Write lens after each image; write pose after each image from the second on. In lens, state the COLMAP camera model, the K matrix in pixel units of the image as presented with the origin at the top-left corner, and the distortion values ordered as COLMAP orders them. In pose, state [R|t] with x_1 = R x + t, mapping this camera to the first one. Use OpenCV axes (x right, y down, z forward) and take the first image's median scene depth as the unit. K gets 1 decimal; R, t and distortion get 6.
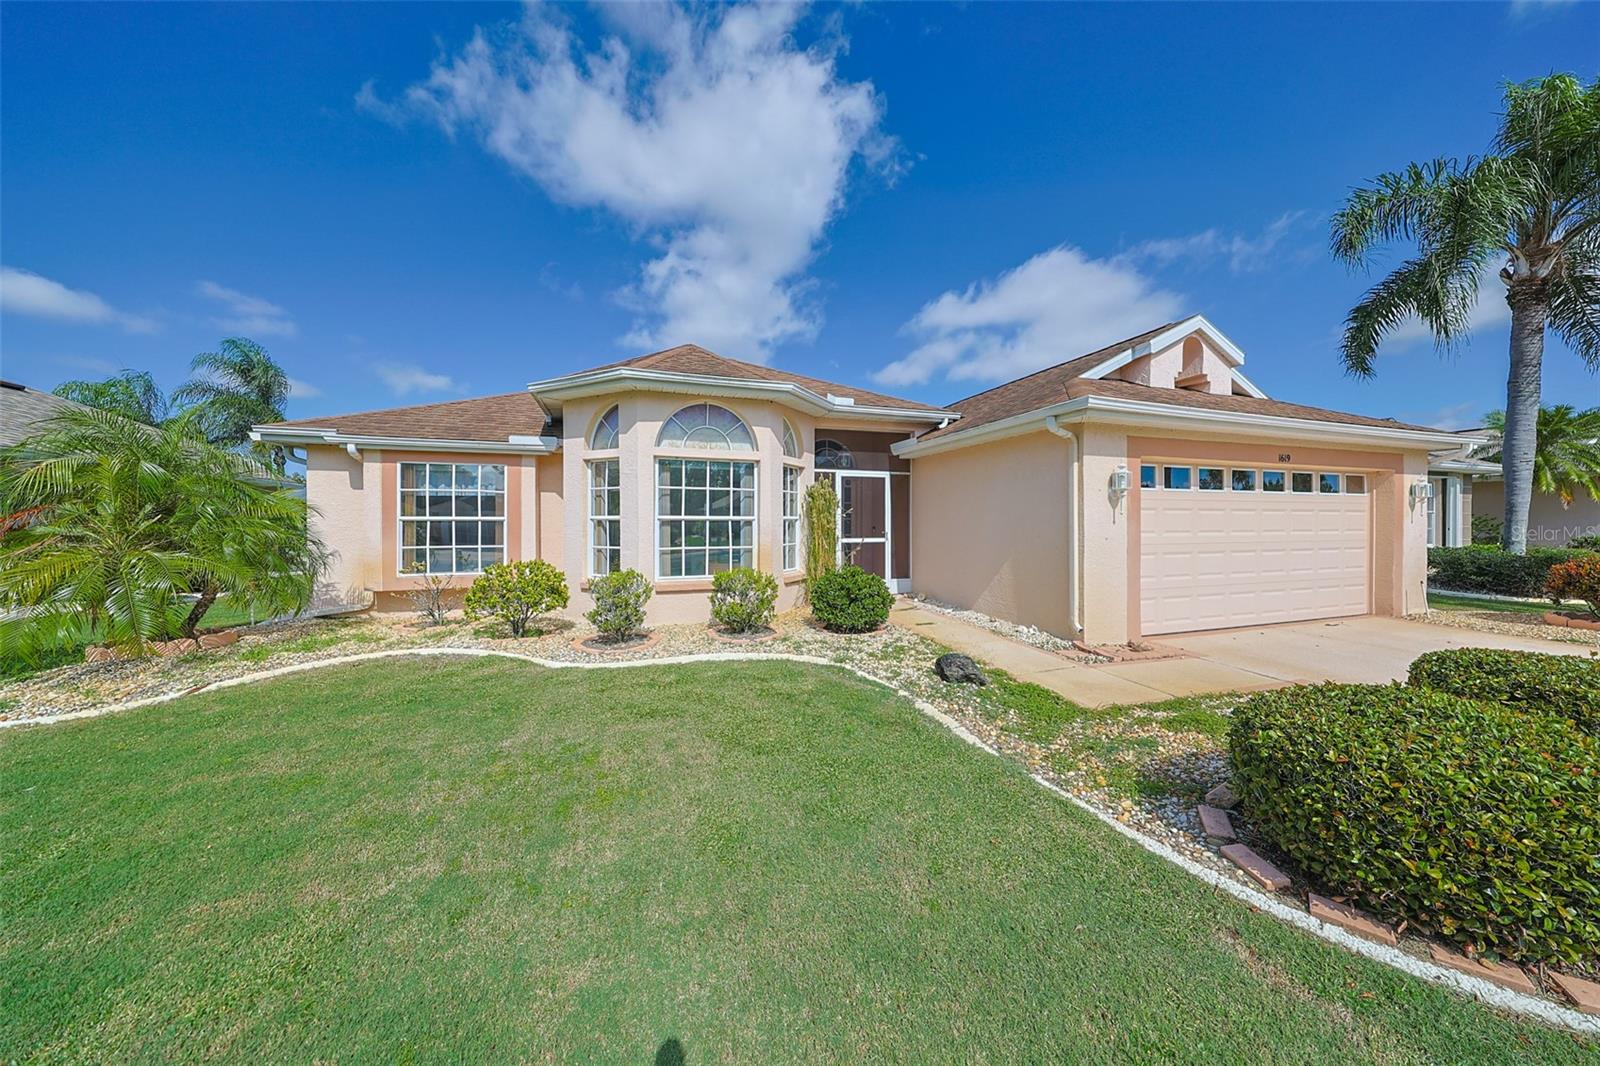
lens RADIAL K [[551.0, 0, 781.6], [0, 551.0, 524.1], [0, 0, 1]] dist [0.000456, -0.000040]
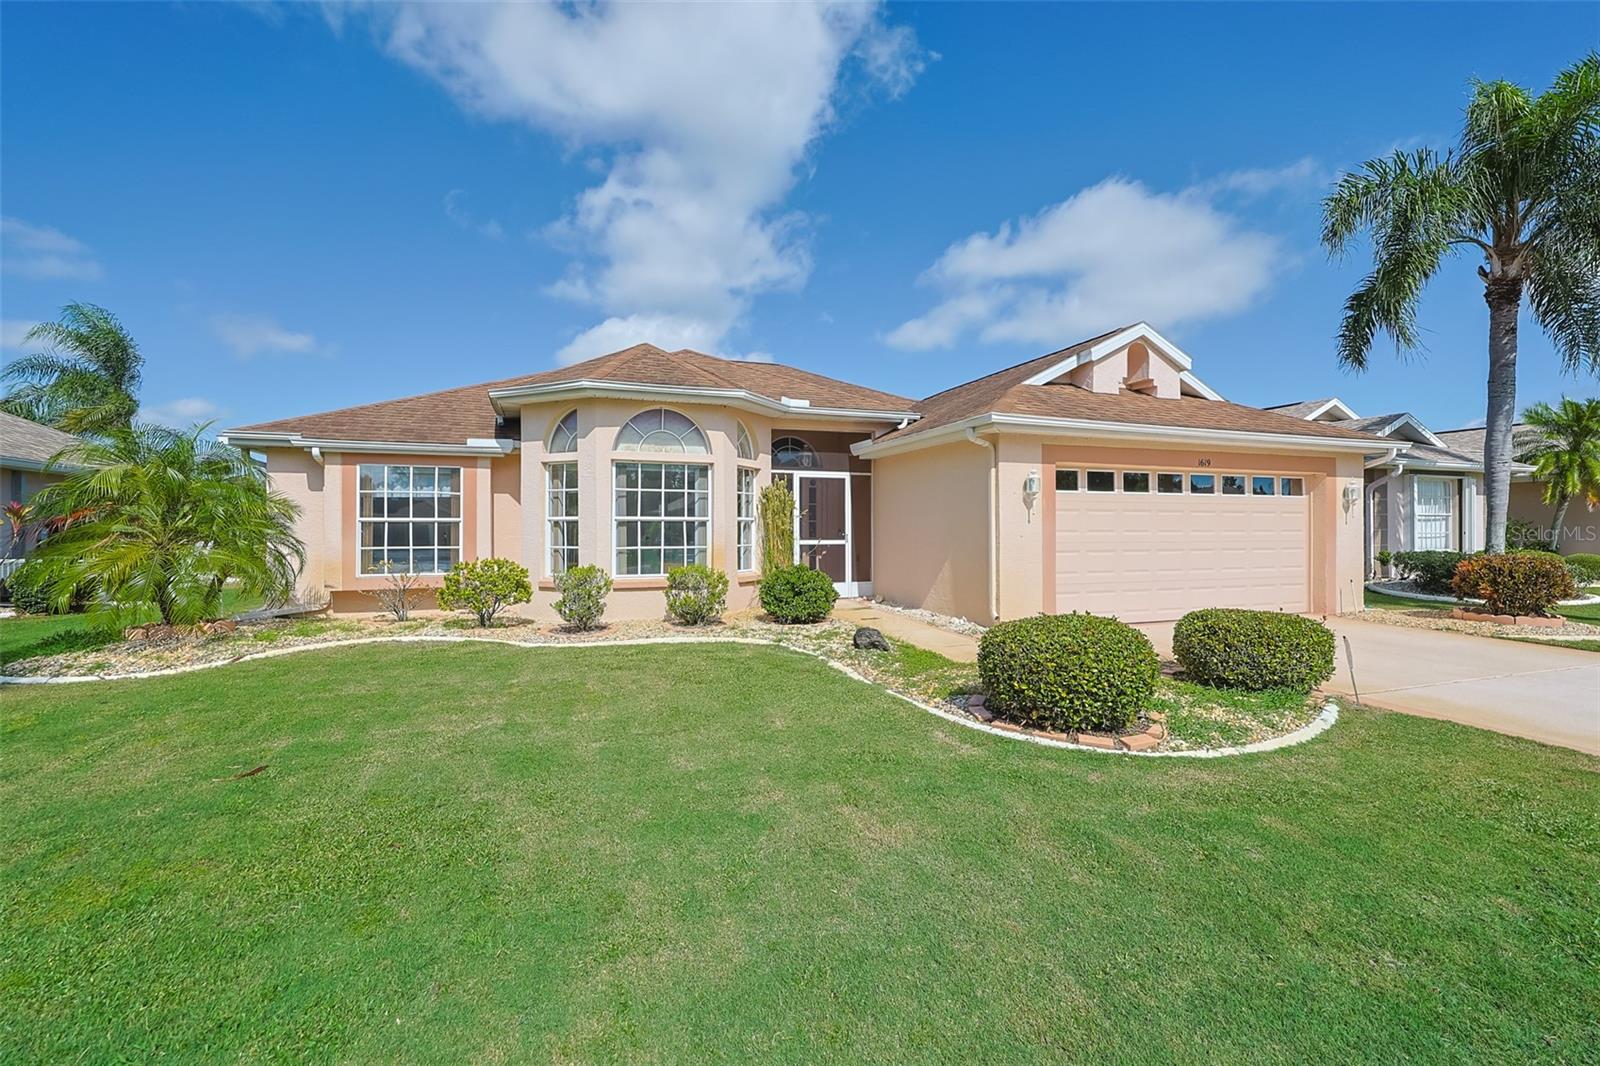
lens RADIAL K [[788.1, 0, 800.0], [0, 788.1, 533.0], [0, 0, 1]] dist [-0.001647, 0.000430]
pose [[0.999217, -0.001034, 0.039547, 0.063636], [0.001142, 0.999996, -0.002702, 0.019348], [-0.039544, 0.002745, 0.999214, -0.481479]]
